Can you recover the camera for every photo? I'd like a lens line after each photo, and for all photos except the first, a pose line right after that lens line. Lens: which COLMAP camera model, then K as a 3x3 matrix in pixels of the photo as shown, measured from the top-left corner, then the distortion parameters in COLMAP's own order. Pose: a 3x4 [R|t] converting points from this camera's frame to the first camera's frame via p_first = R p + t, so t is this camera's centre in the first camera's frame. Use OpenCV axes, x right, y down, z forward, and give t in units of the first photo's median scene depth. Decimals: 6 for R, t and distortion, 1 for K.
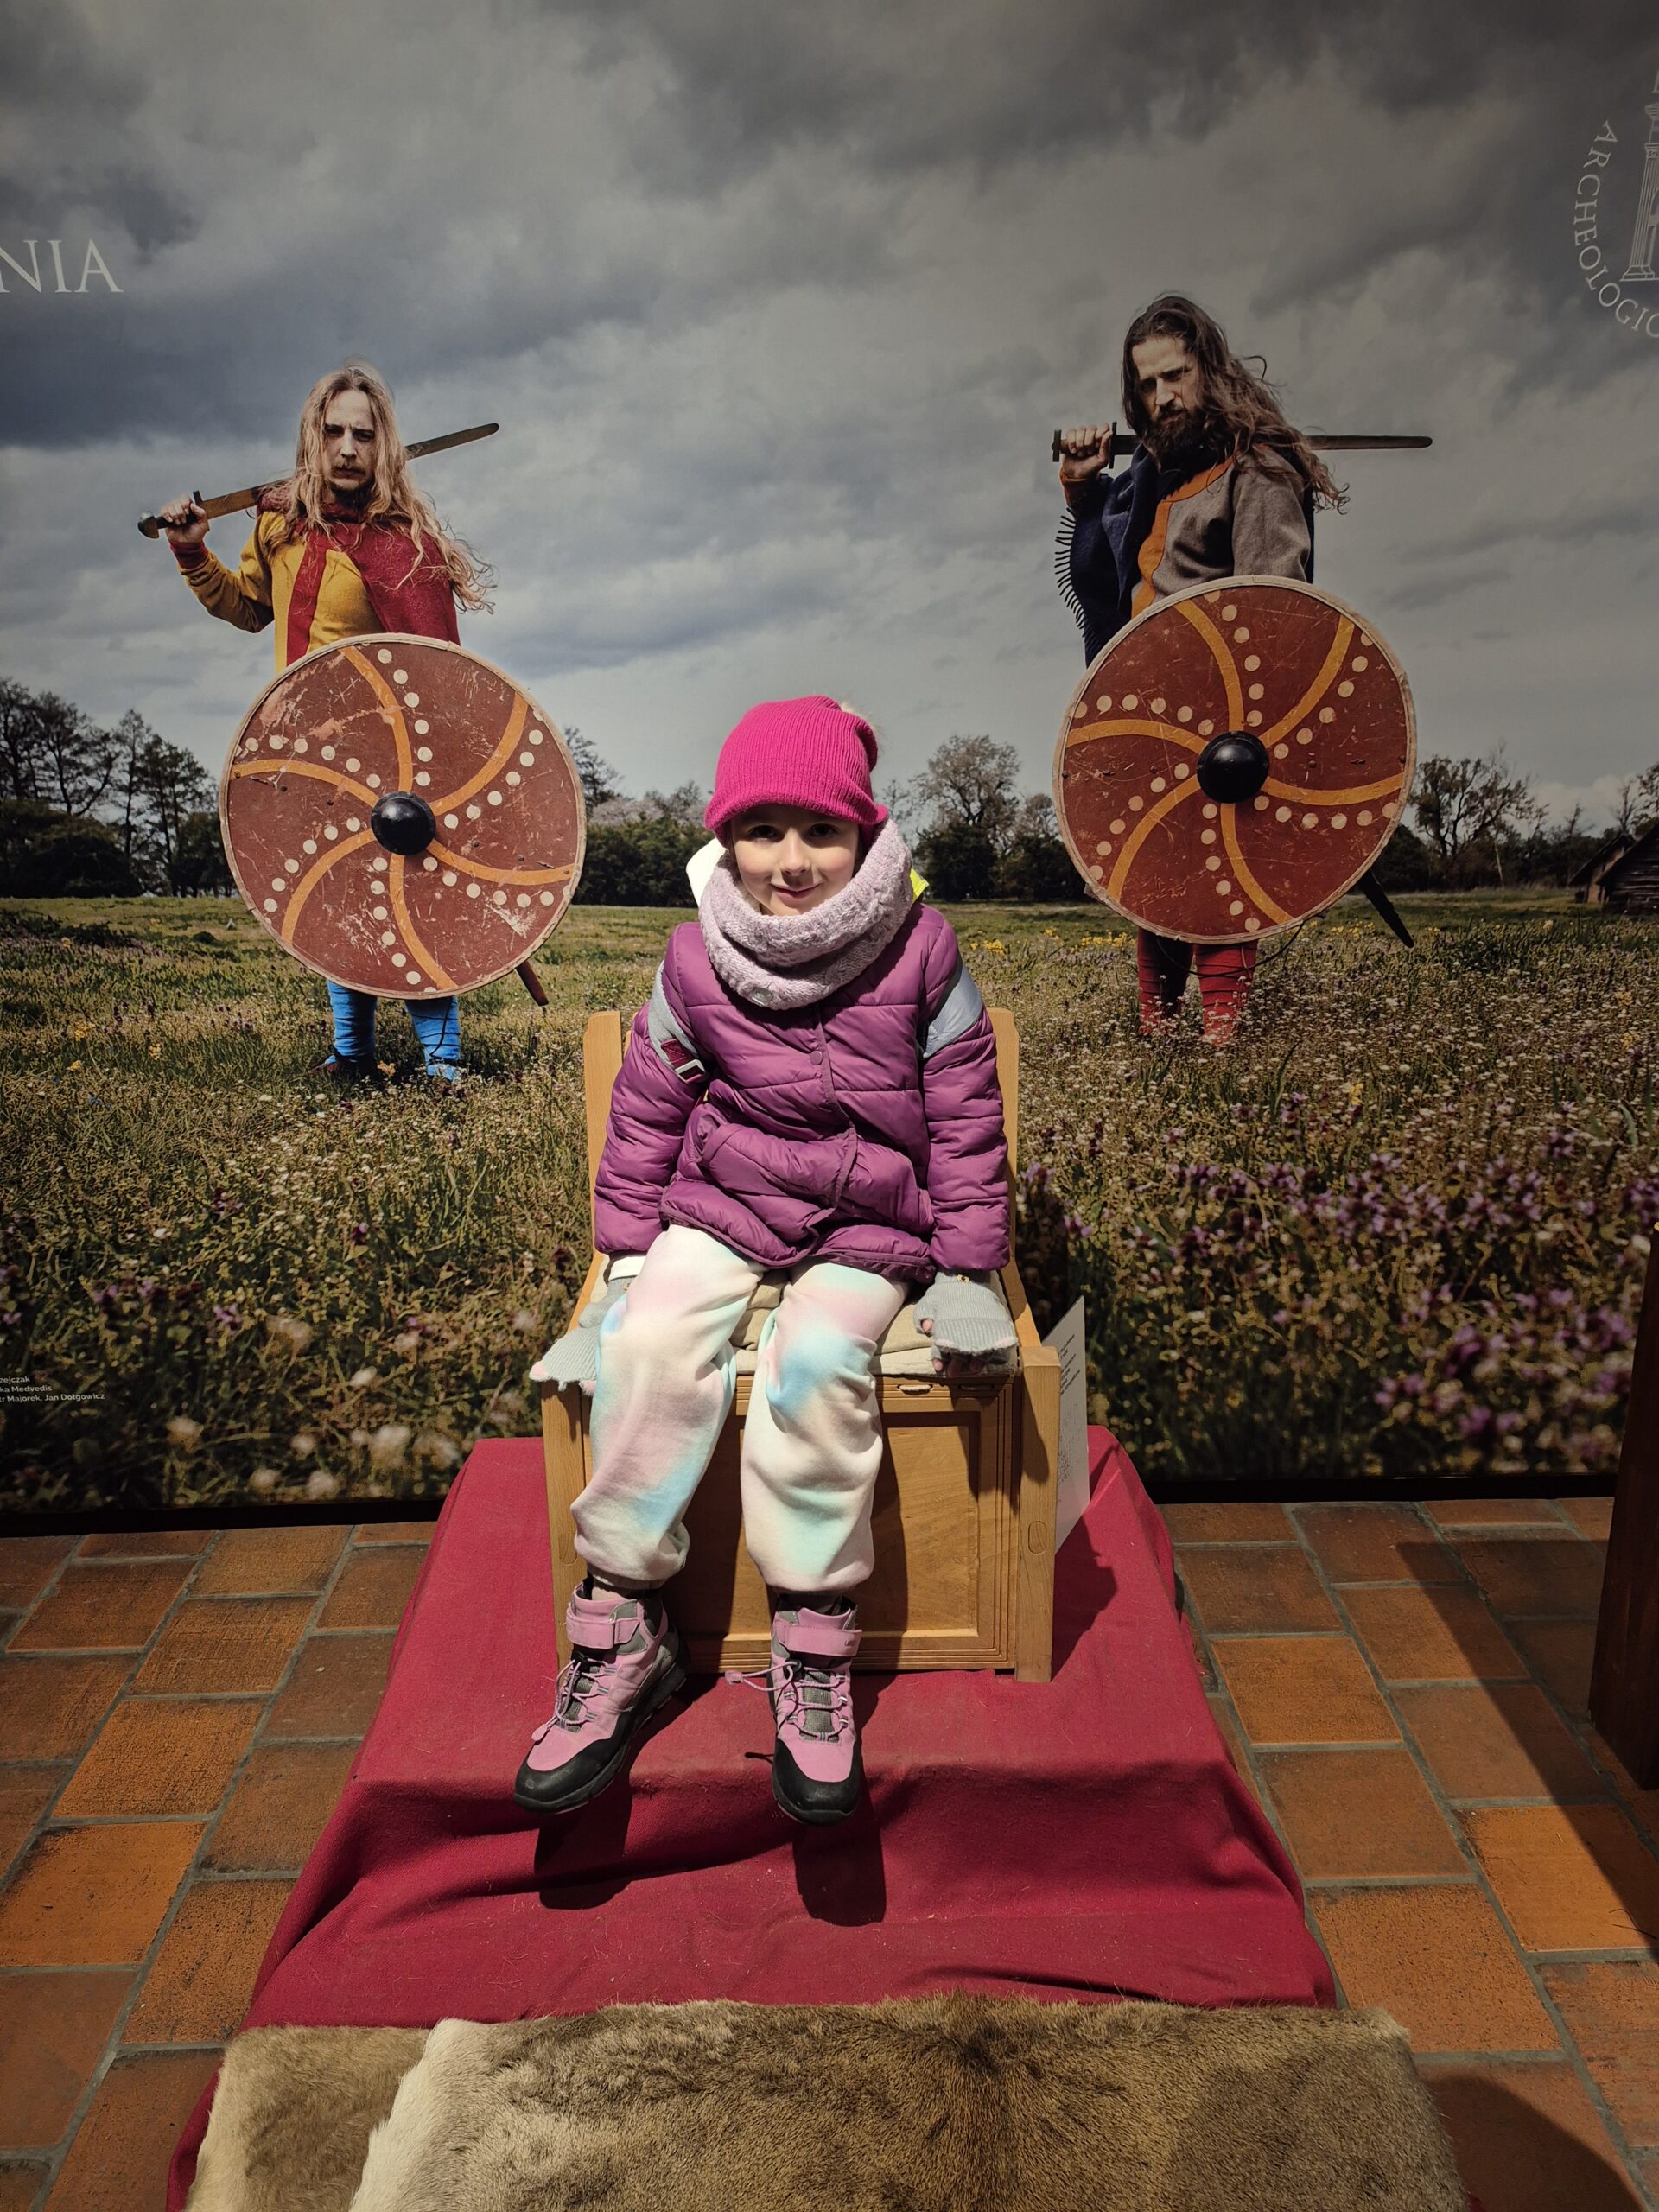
lens RADIAL K [[1547.5, 0, 828.1], [0, 1547.5, 1060.7], [0, 0, 1]] dist [0.102502, -0.160283]
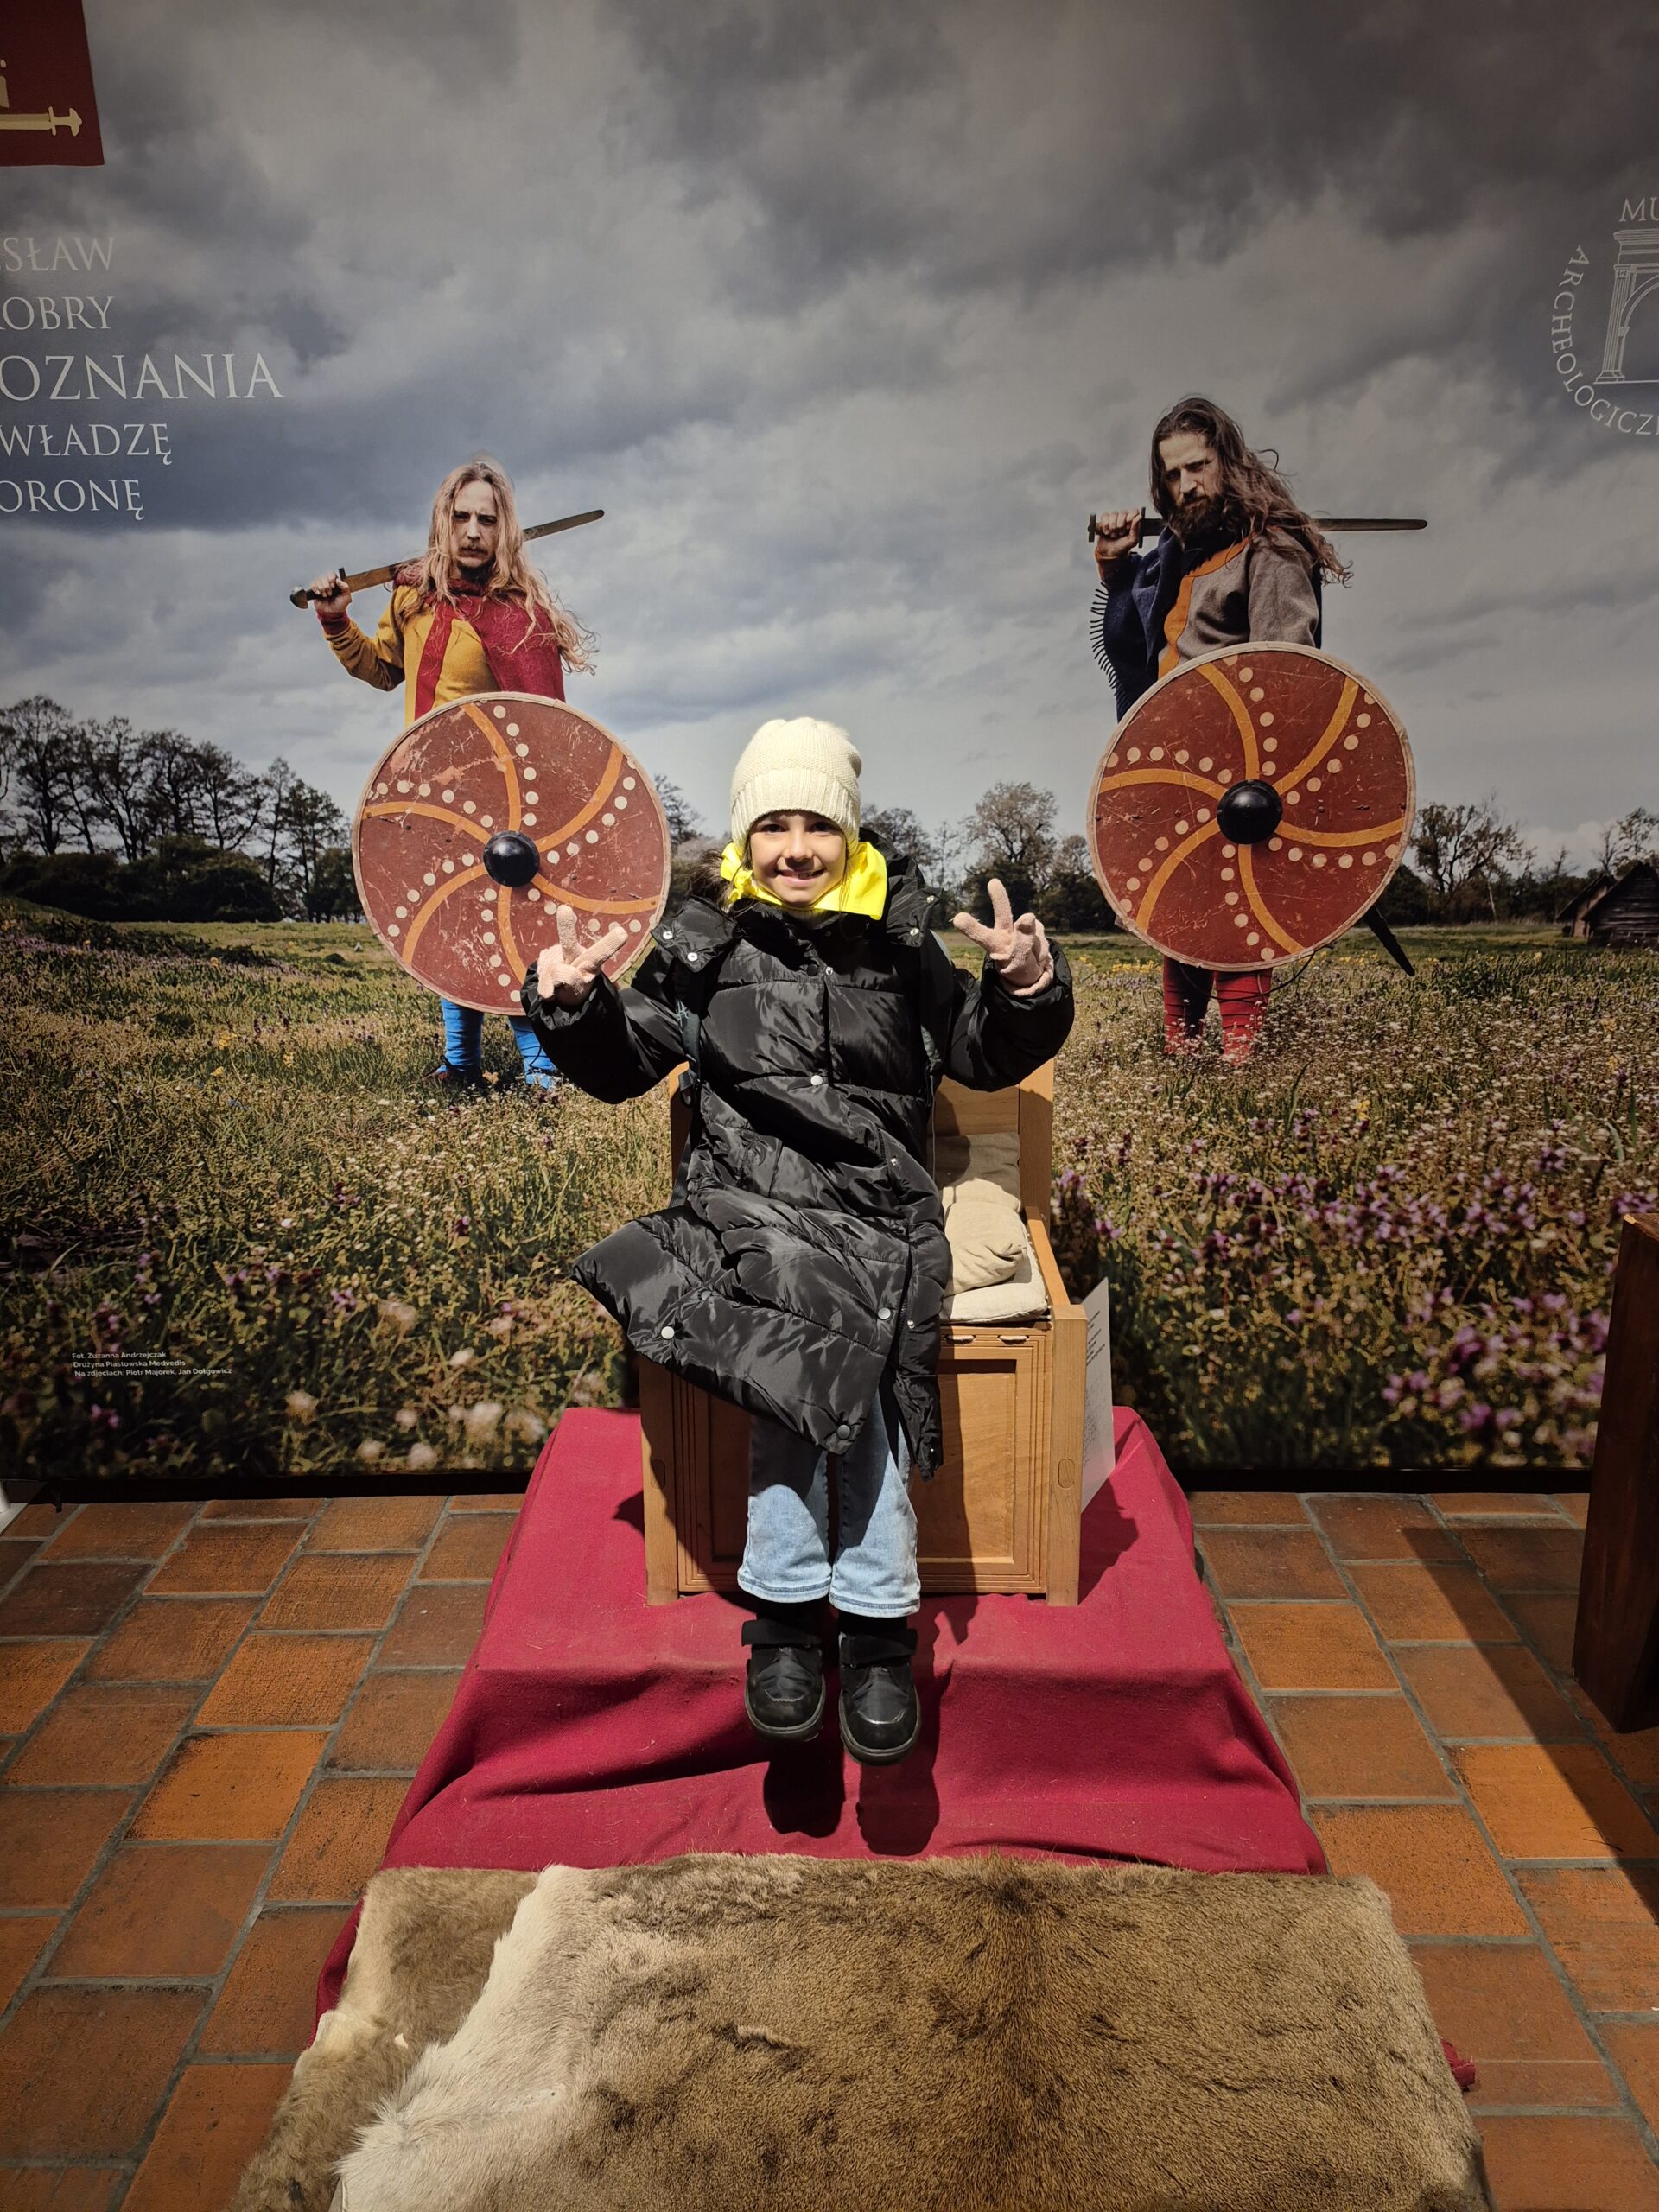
lens RADIAL K [[1592.3, 0, 816.0], [0, 1592.3, 1104.3], [0, 0, 1]] dist [0.117686, -0.207662]
pose [[0.999481, 0.010311, -0.030528, -0.013185], [-0.011187, 0.999527, -0.028662, 0.056810], [0.030218, 0.028988, 0.999123, -0.151320]]
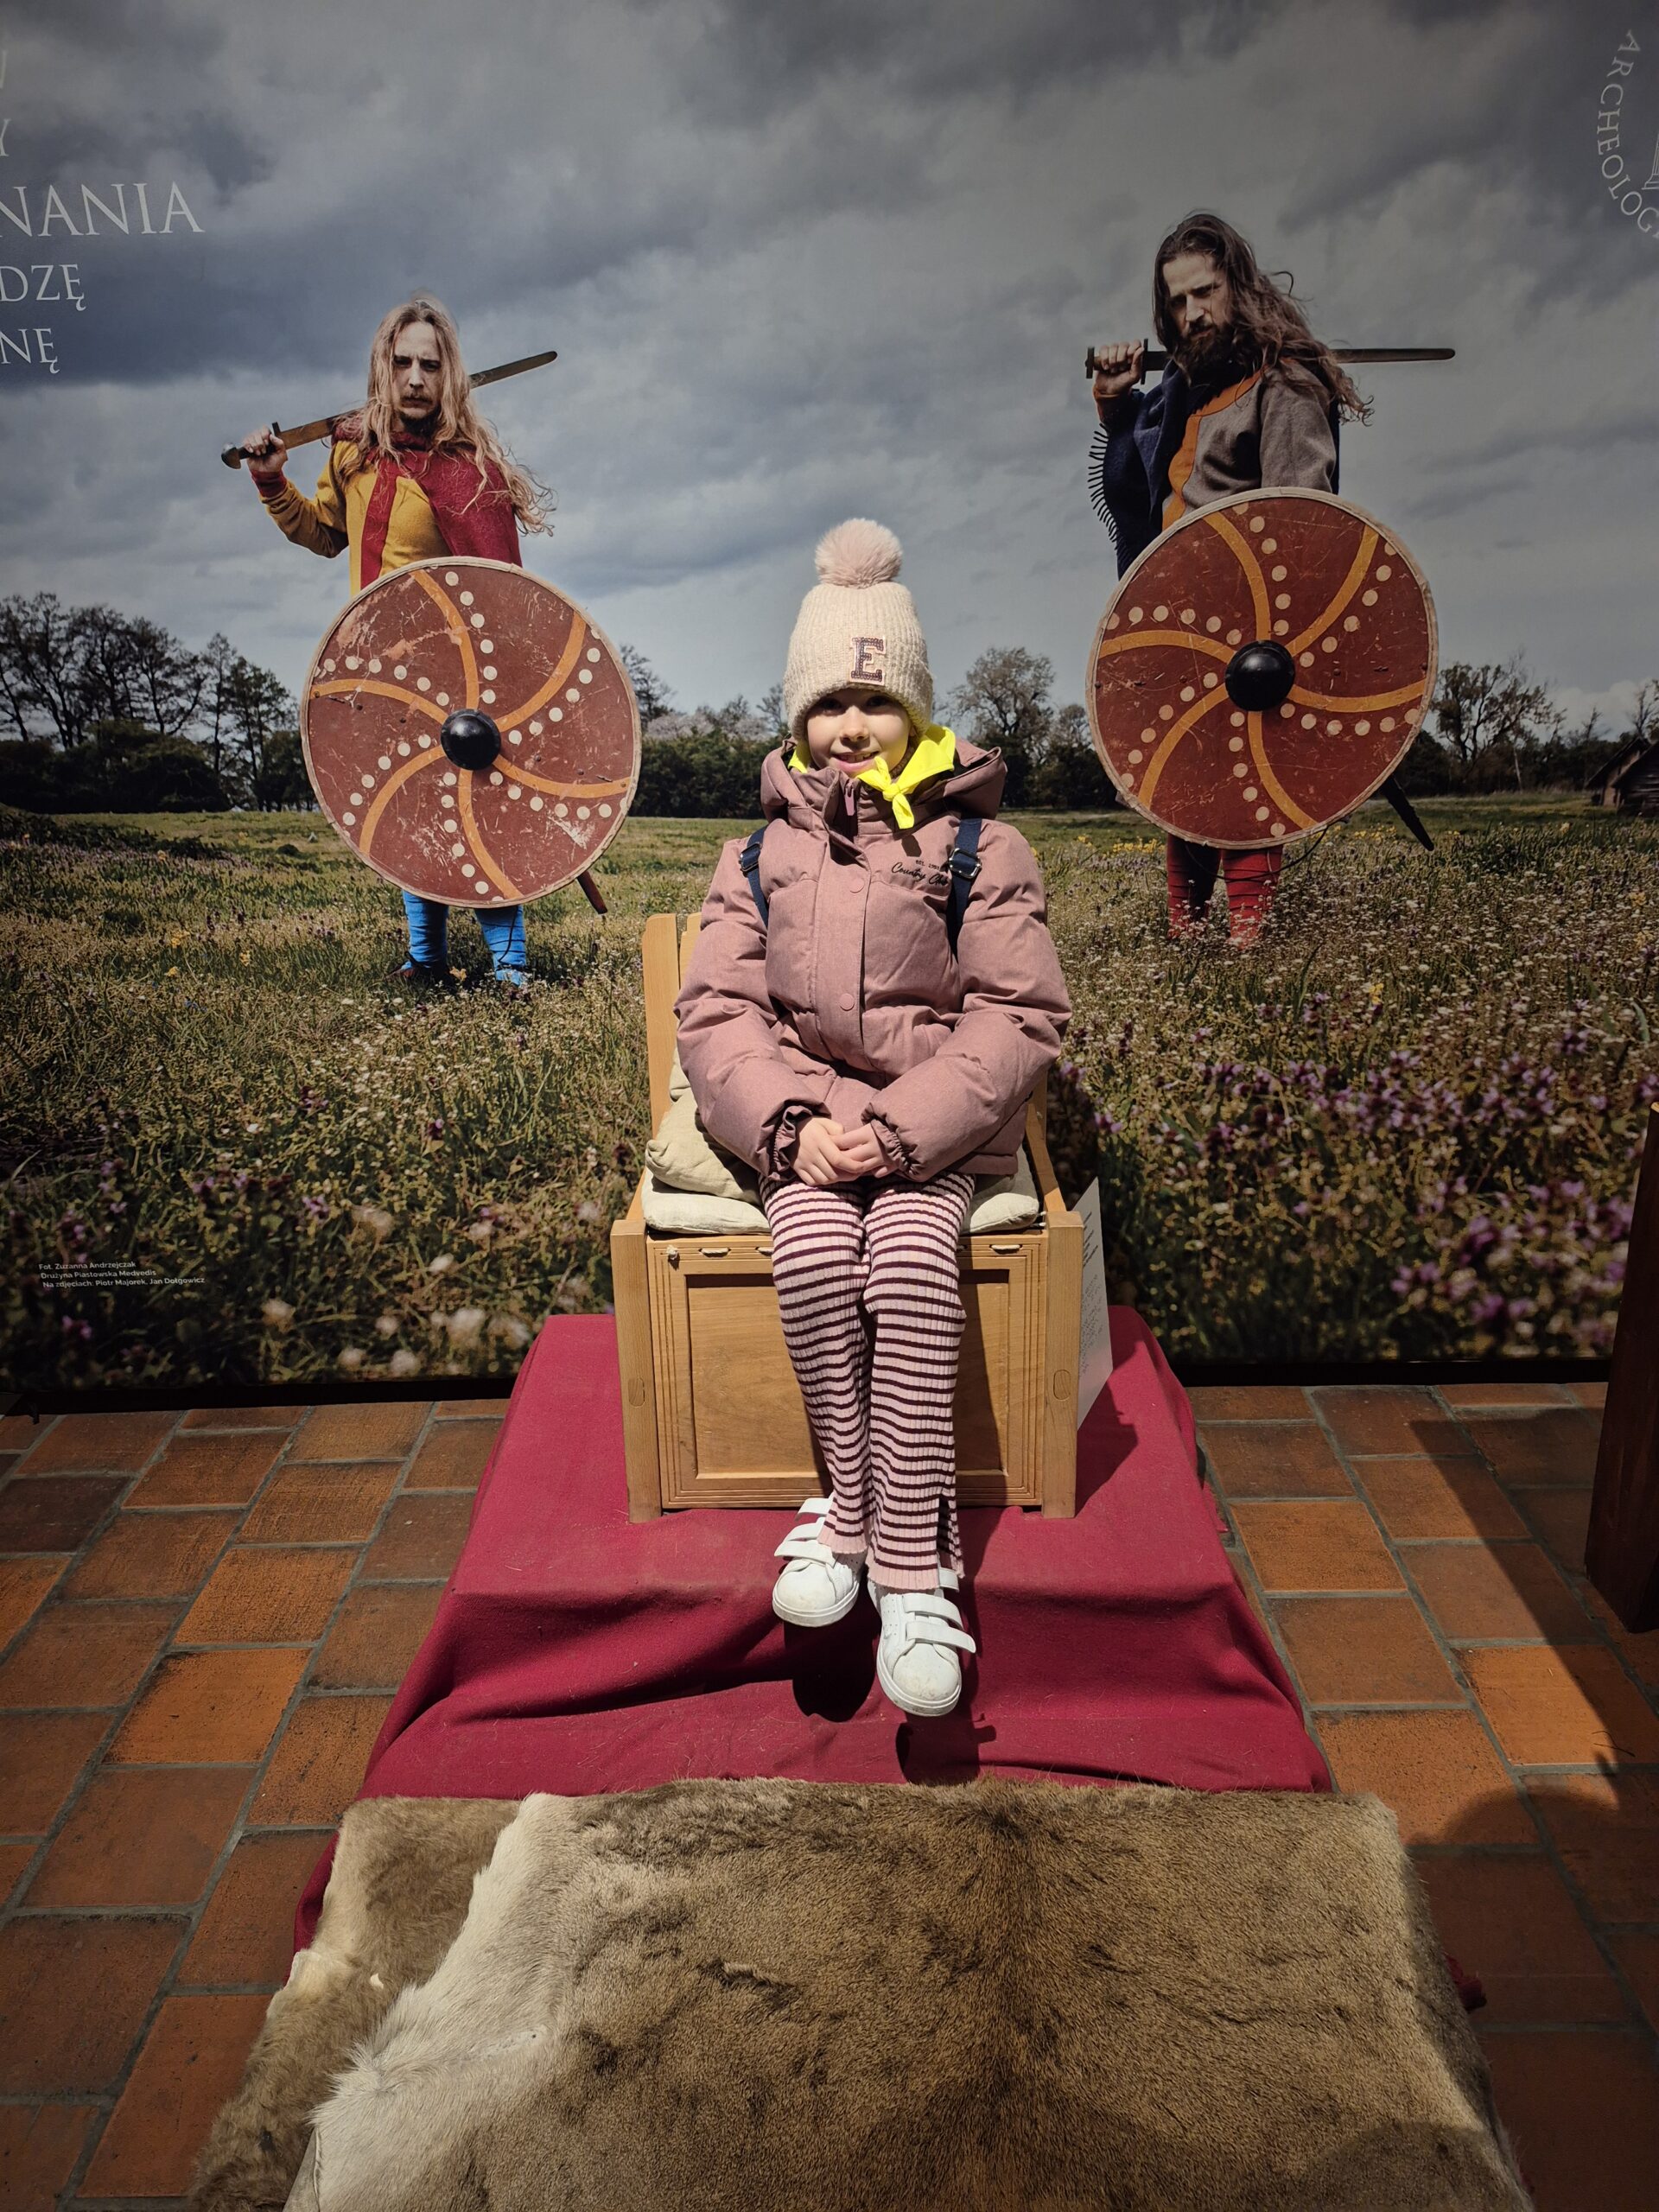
lens RADIAL K [[1578.6, 0, 816.4], [0, 1578.6, 1104.8], [0, 0, 1]] dist [0.099456, -0.159223]
pose [[0.999409, -0.002442, -0.034289, -0.000388], [0.004215, 0.998652, 0.051737, 0.040798], [0.034116, -0.051851, 0.998072, -0.086148]]
